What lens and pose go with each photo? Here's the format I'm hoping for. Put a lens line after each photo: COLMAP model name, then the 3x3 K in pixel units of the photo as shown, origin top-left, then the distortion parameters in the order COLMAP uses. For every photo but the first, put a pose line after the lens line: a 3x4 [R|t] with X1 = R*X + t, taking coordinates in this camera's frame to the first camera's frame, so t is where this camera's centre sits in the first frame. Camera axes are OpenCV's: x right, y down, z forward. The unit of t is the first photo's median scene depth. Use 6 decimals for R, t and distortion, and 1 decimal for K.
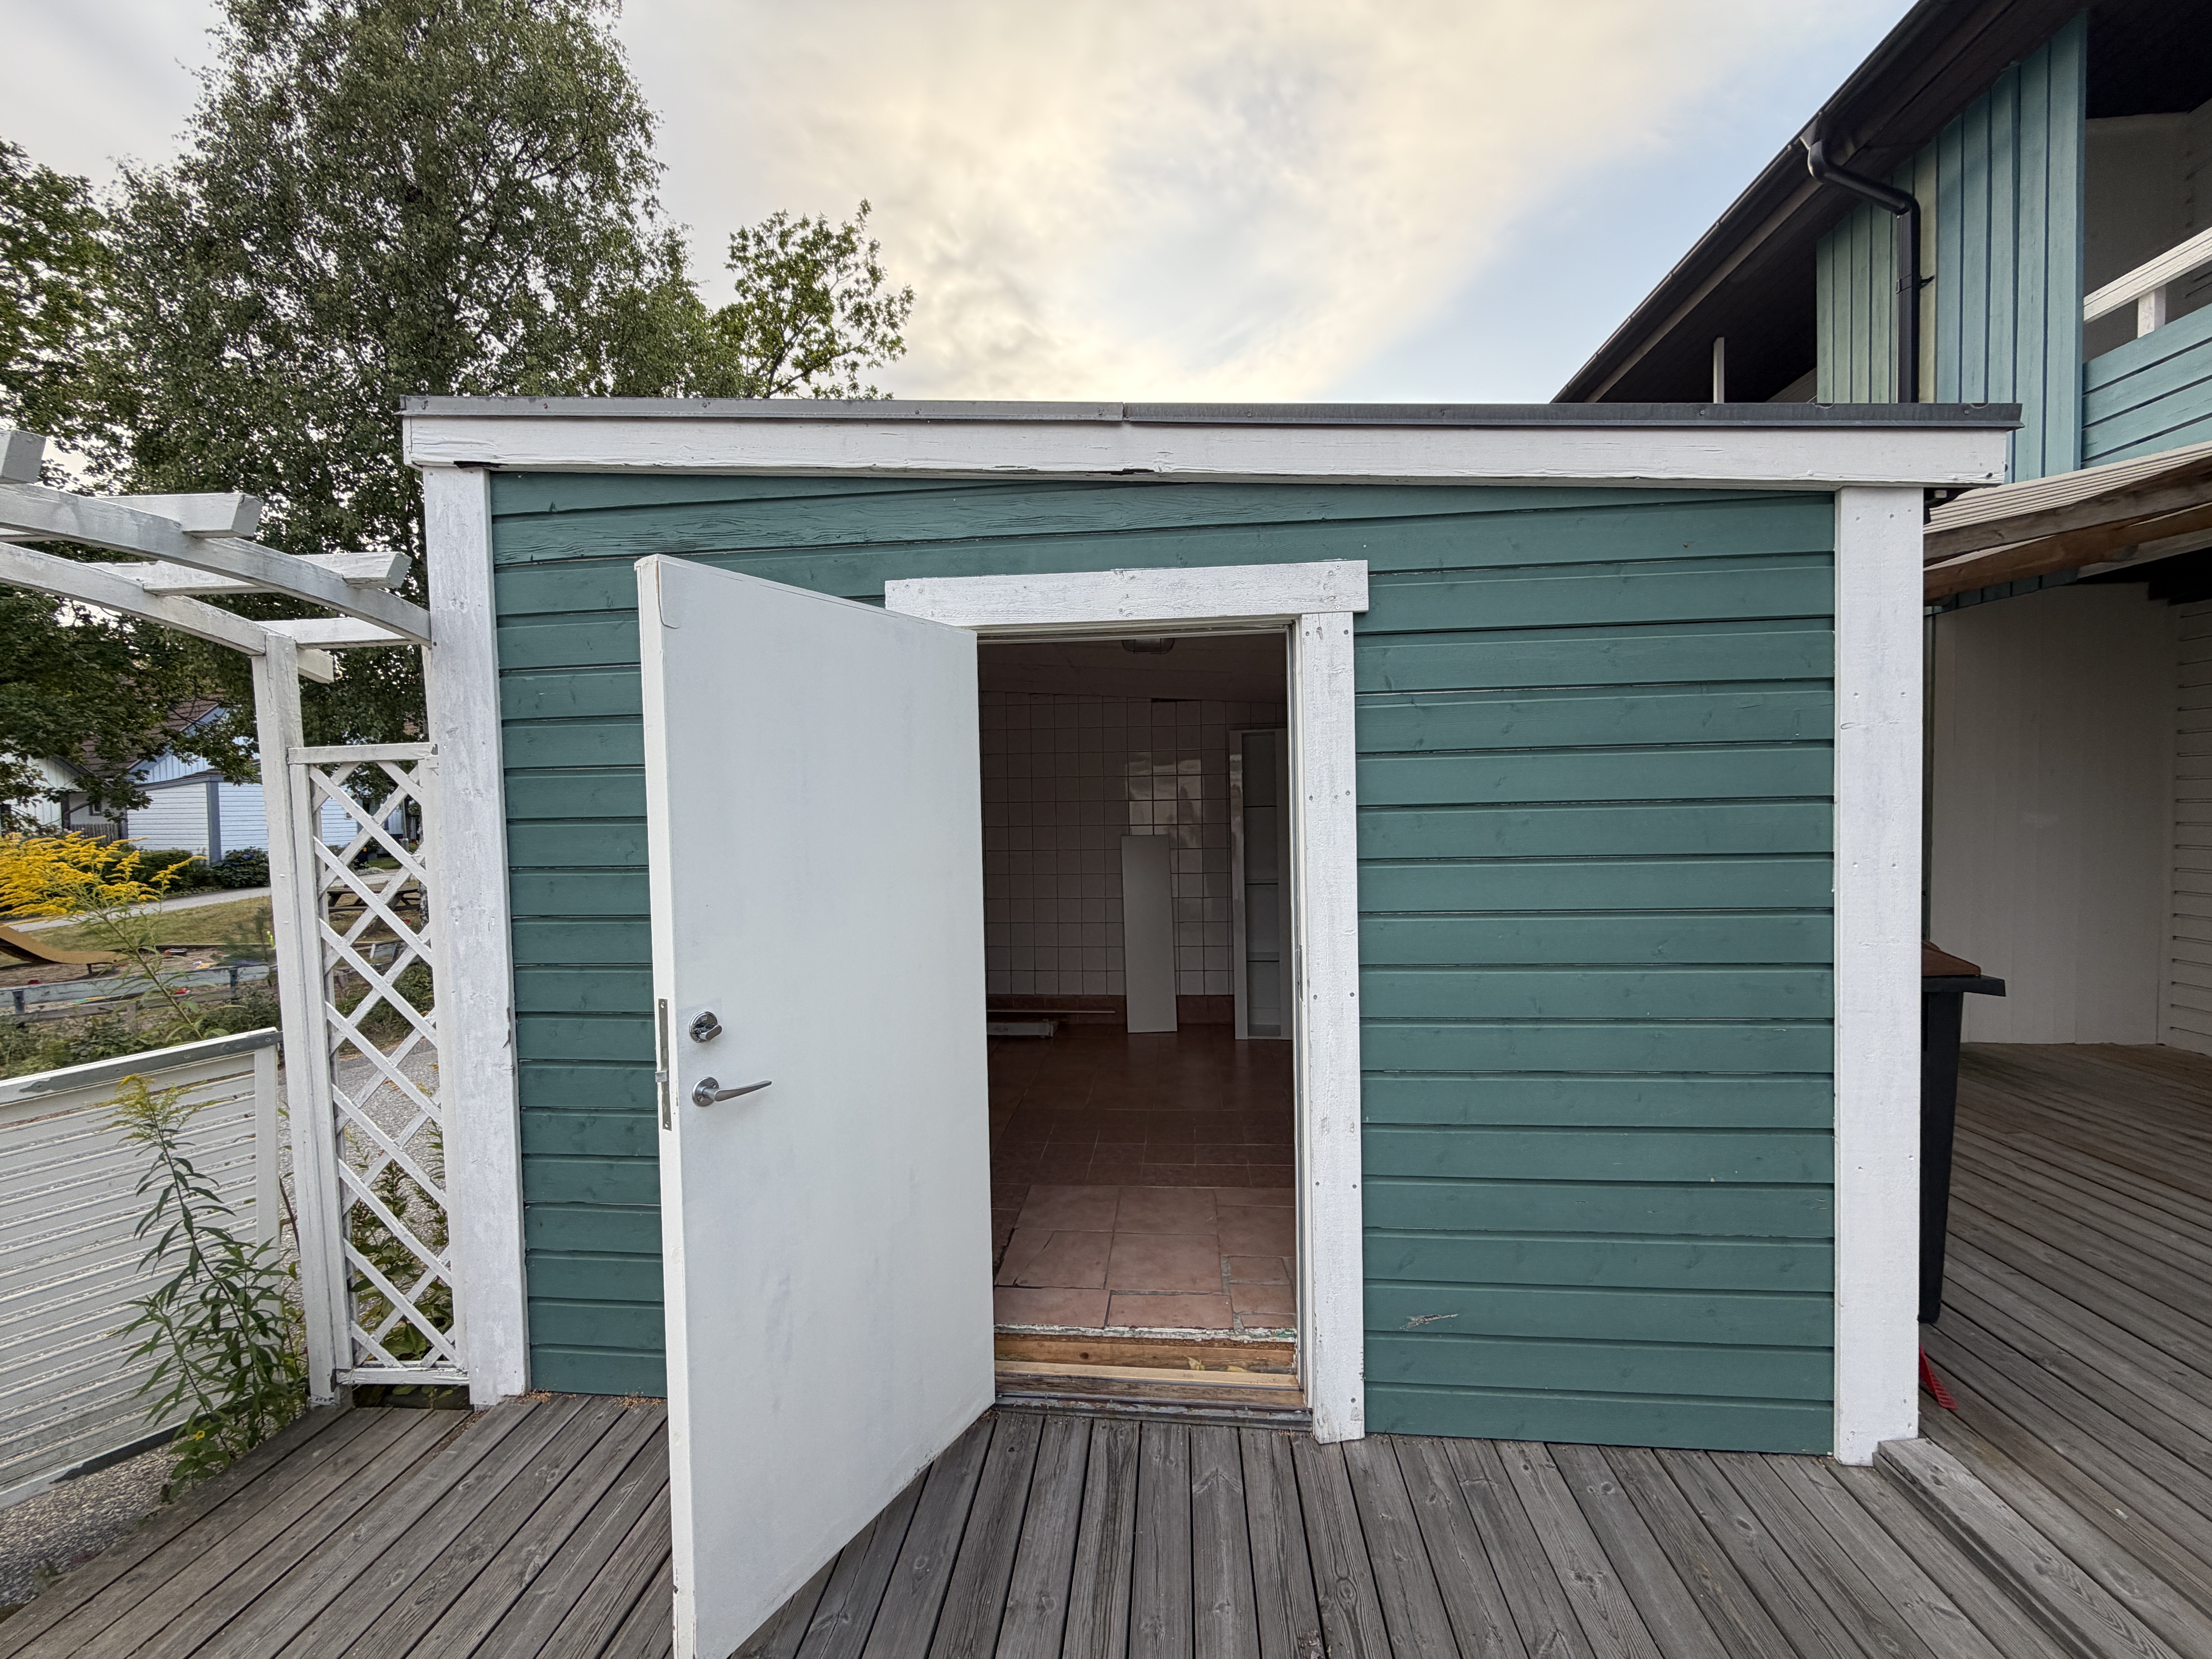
lens RADIAL K [[879.4, 0, 1097.8], [0, 879.4, 827.5], [0, 0, 1]] dist [-0.001114, 0.000776]
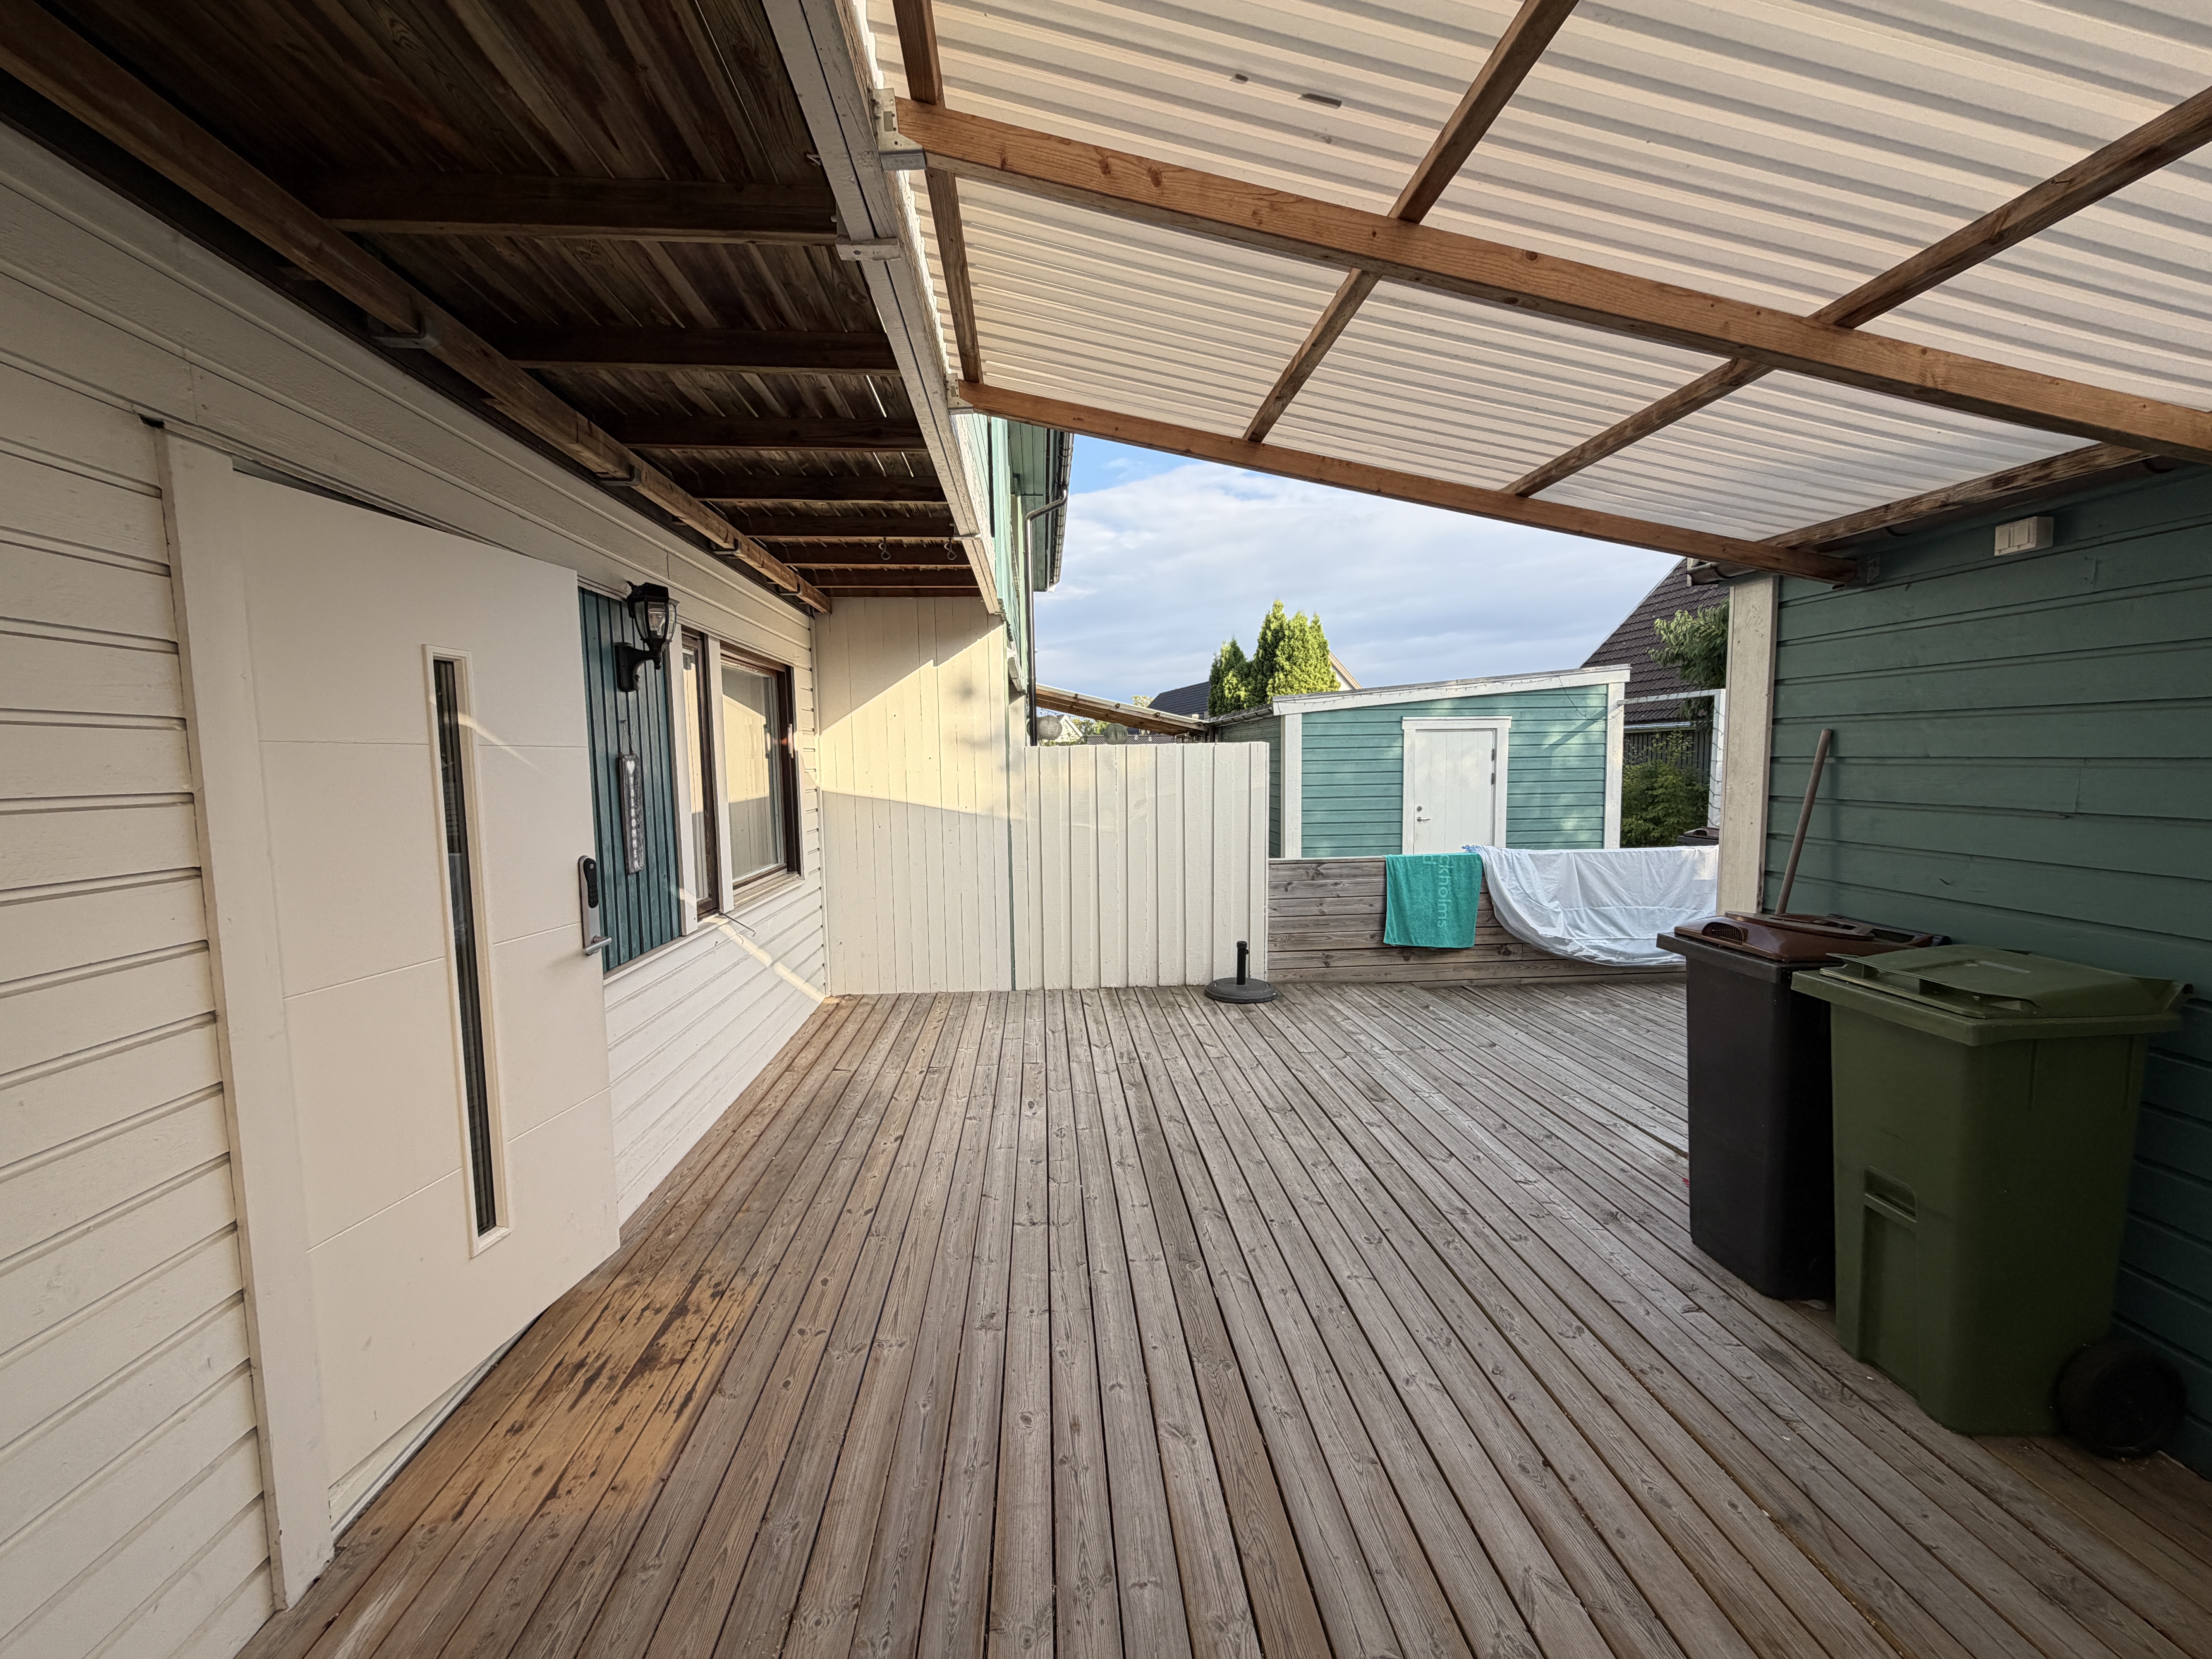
lens RADIAL K [[879.4, 0, 1100.6], [0, 879.4, 824.1], [0, 0, 1]] dist [-0.001114, 0.000776]
pose [[-0.986870, 0.043977, -0.155414, 2.214228], [0.027952, 0.994202, 0.103829, -0.136112], [0.159079, 0.098121, -0.982378, 2.307670]]
